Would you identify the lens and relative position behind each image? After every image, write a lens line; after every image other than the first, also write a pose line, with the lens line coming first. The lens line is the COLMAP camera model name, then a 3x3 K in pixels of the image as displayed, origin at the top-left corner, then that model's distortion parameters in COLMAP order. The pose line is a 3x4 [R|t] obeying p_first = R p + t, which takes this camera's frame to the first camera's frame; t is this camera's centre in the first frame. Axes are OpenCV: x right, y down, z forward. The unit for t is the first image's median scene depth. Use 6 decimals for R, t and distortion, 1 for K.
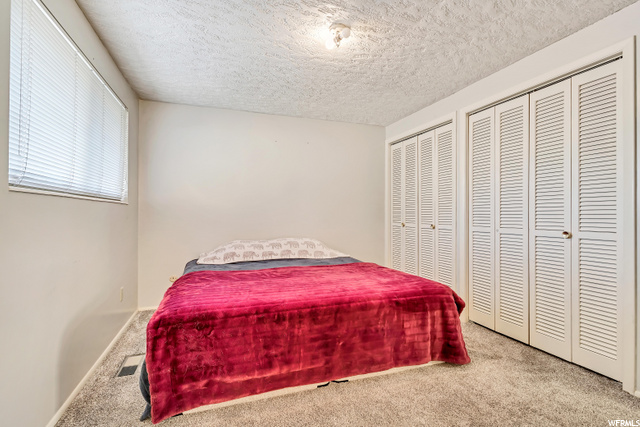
lens RADIAL K [[309.2, 0, 317.5], [0, 309.2, 211.0], [0, 0, 1]] dist [0.000079, -0.000907]
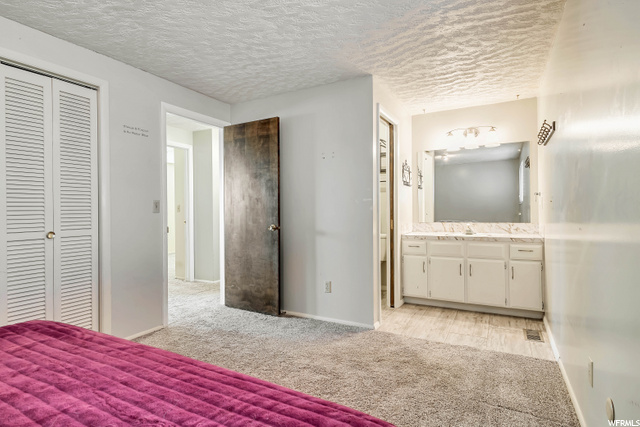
lens RADIAL K [[309.2, 0, 317.5], [0, 309.2, 211.0], [0, 0, 1]] dist [0.000079, -0.000907]
pose [[-0.699374, -0.005225, 0.714737, -0.507939], [-0.002635, 0.999985, 0.004732, -0.005573], [-0.714751, 0.001426, -0.699378, 1.090209]]
